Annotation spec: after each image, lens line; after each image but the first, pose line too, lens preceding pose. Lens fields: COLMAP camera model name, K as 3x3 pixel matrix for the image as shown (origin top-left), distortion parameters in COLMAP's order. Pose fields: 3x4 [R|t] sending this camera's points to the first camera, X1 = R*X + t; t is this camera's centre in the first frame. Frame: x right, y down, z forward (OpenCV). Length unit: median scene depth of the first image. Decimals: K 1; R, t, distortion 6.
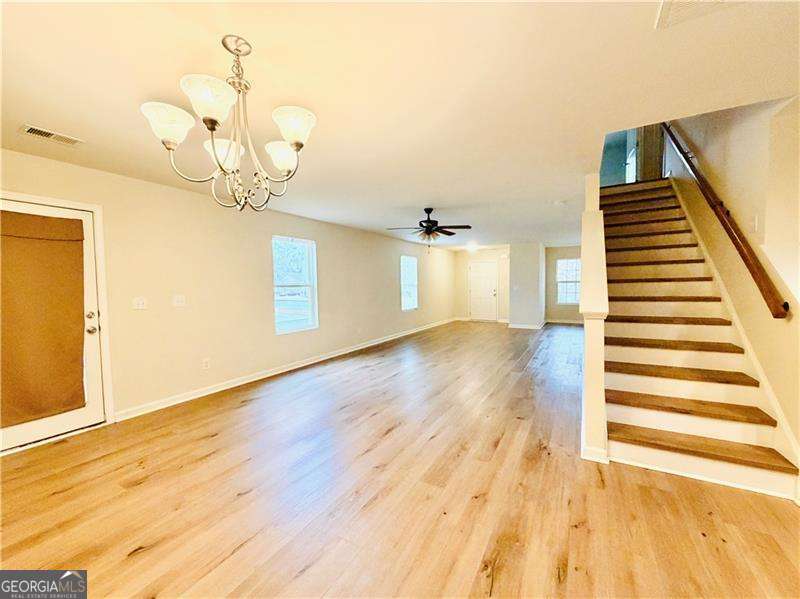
lens RADIAL K [[319.4, 0, 398.7], [0, 319.4, 297.0], [0, 0, 1]] dist [0.000160, -0.000028]
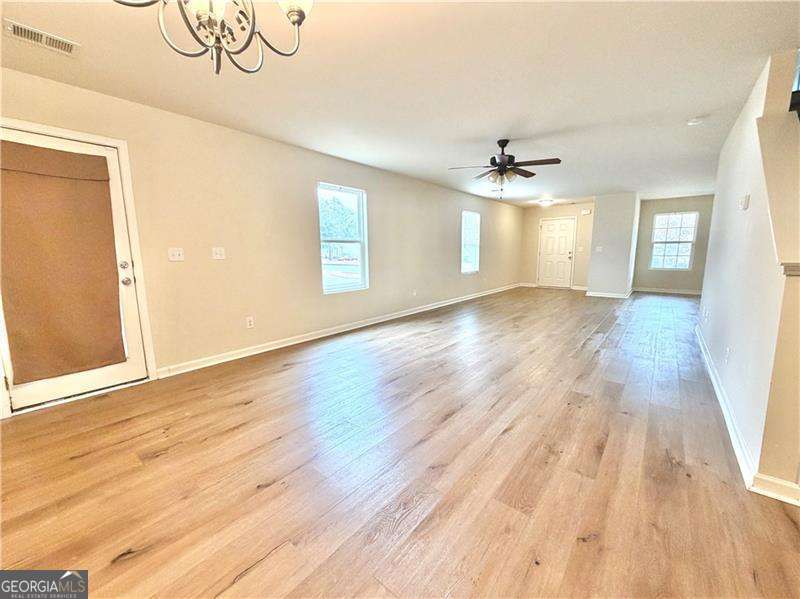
lens RADIAL K [[319.4, 0, 405.5], [0, 319.4, 297.7], [0, 0, 1]] dist [0.000160, -0.000028]
pose [[0.988456, 0.030430, -0.148423, -0.023912], [-0.014309, 0.993994, 0.108497, 0.039485], [0.150833, -0.105121, 0.982954, 0.213044]]
